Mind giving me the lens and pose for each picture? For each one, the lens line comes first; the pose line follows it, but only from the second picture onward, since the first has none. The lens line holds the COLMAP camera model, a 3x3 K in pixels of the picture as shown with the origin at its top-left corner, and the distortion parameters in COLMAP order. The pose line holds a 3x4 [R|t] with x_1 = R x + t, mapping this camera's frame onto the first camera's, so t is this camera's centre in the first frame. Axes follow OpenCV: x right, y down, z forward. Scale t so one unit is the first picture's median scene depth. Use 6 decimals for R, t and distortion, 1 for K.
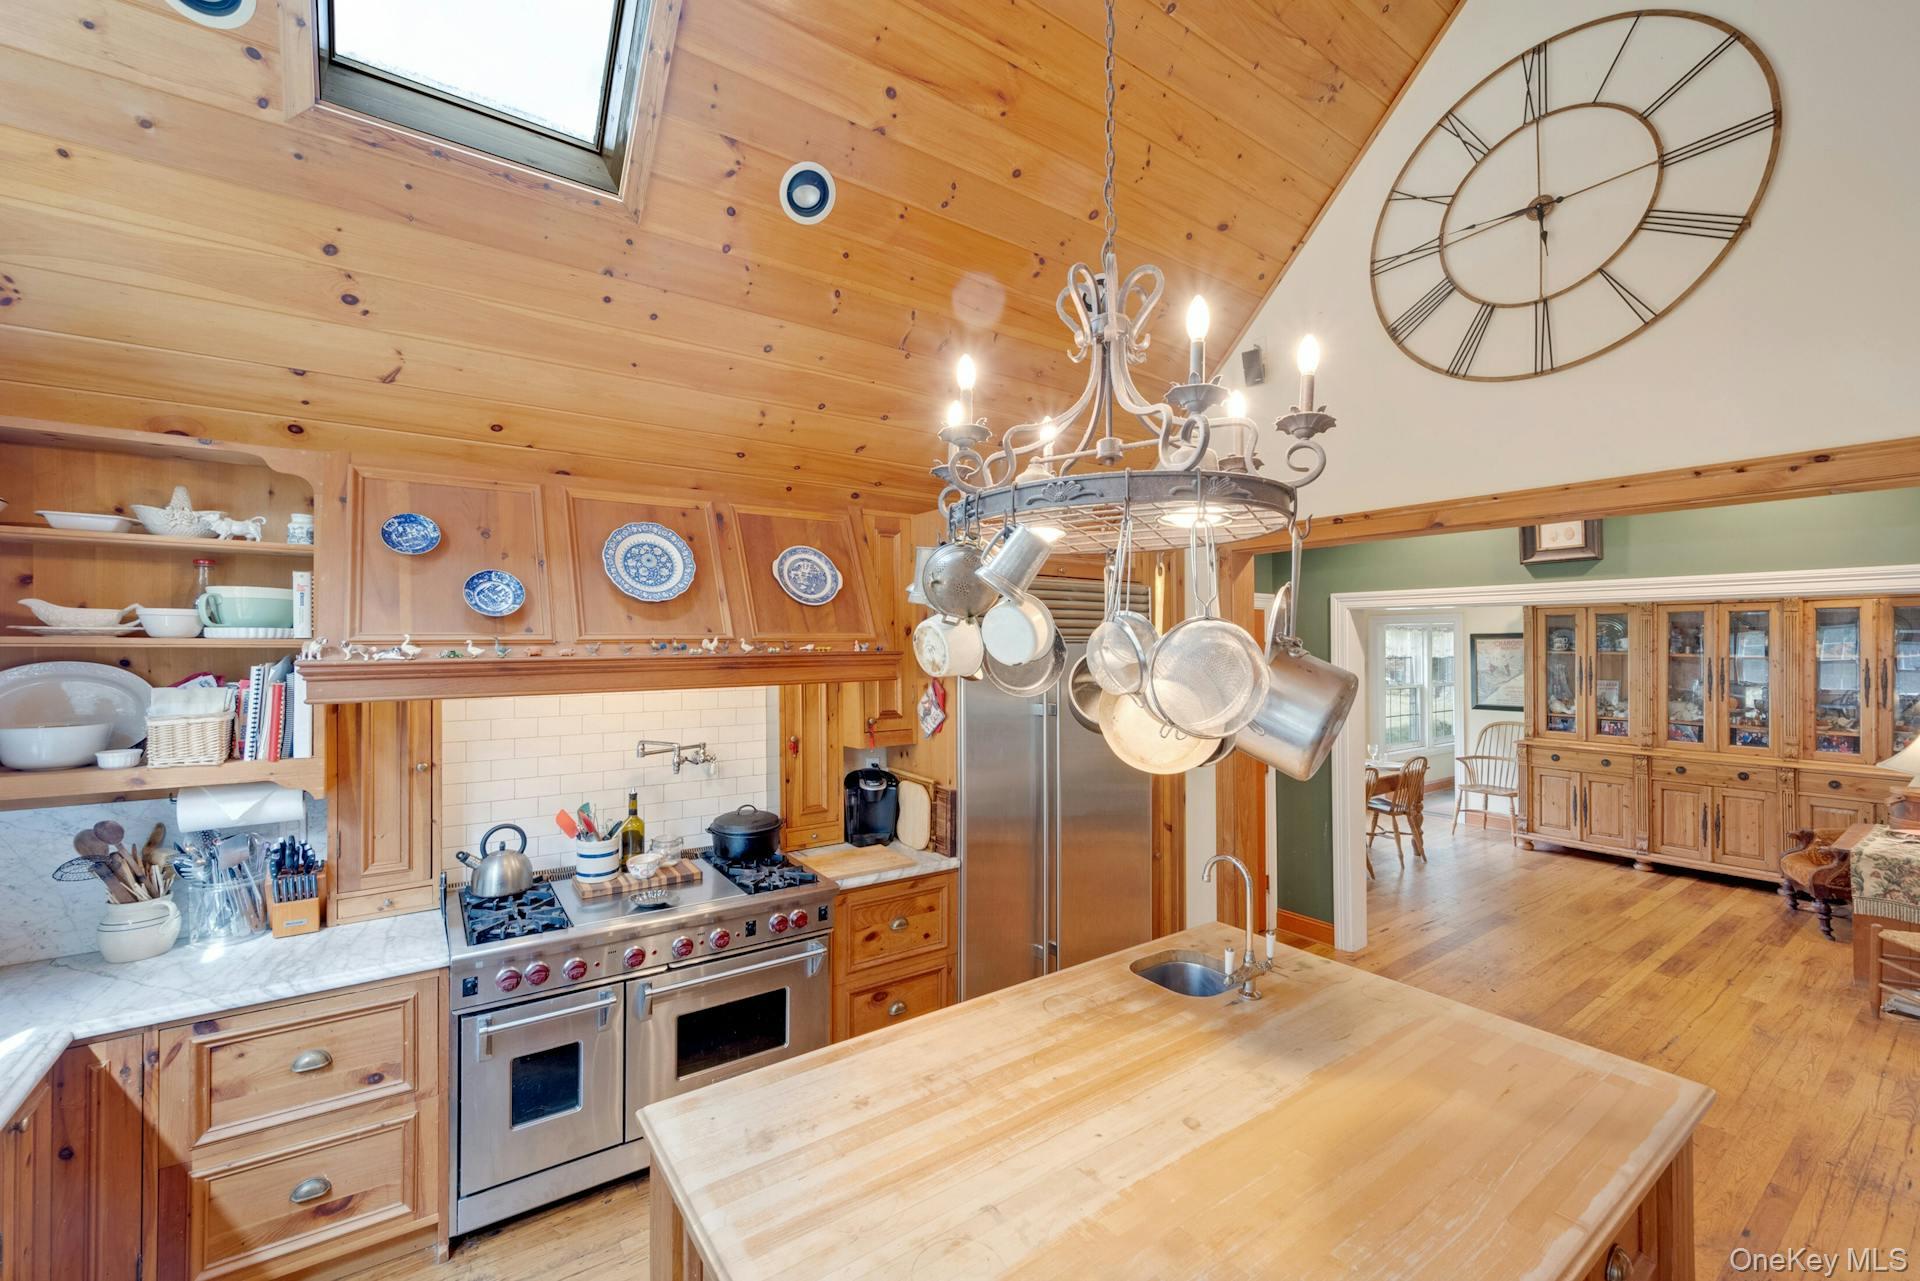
lens RADIAL K [[780.8, 0, 961.7], [0, 780.8, 636.8], [0, 0, 1]] dist [0.001059, 0.000423]
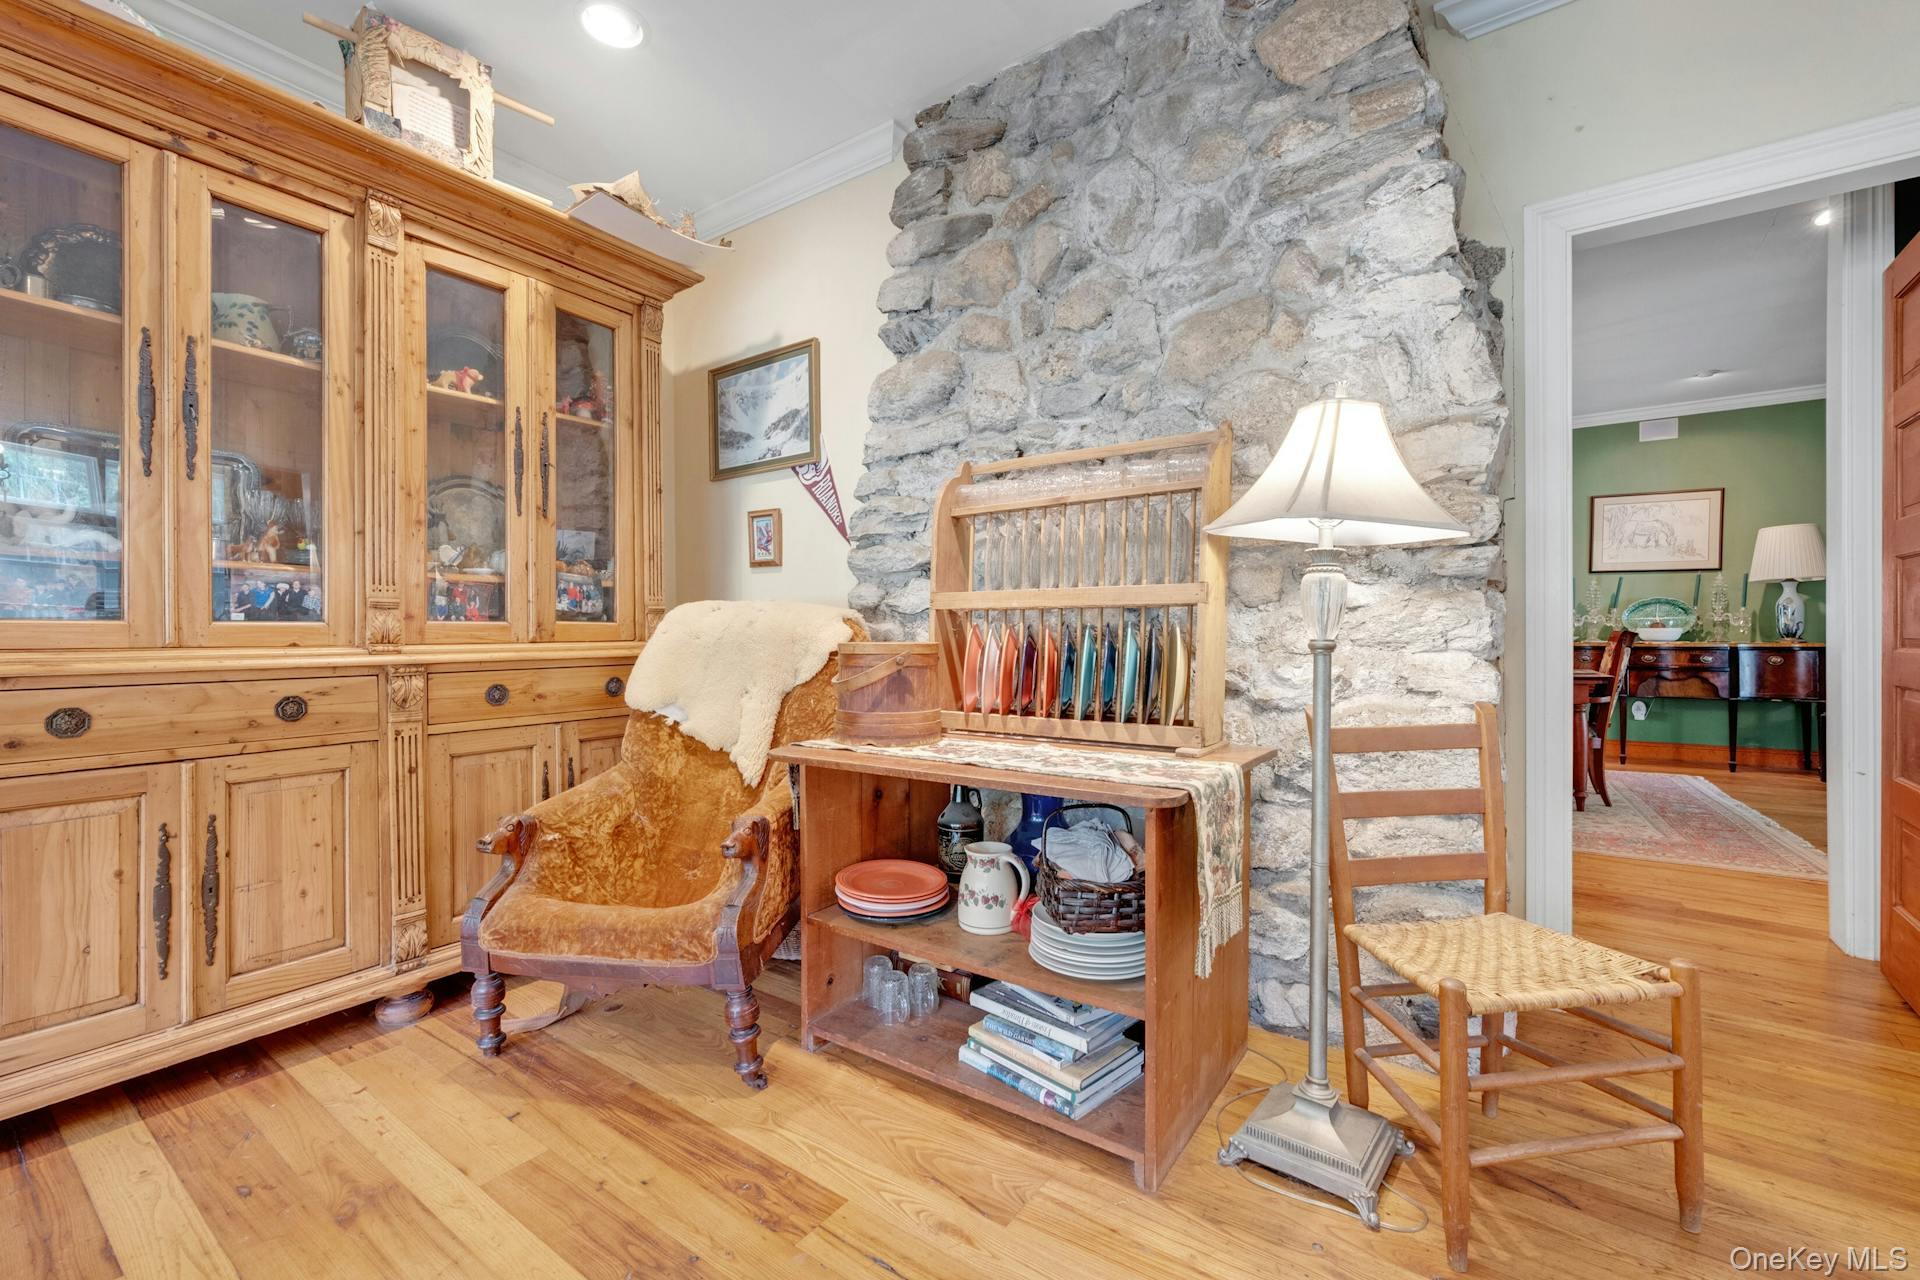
lens RADIAL K [[780.8, 0, 953.7], [0, 780.8, 637.5], [0, 0, 1]] dist [0.001059, 0.000423]
pose [[-0.337433, -0.001178, 0.941349, 0.568015], [-0.008055, 0.999966, -0.001635, 0.138418], [-0.941315, -0.008134, -0.337431, 0.799395]]
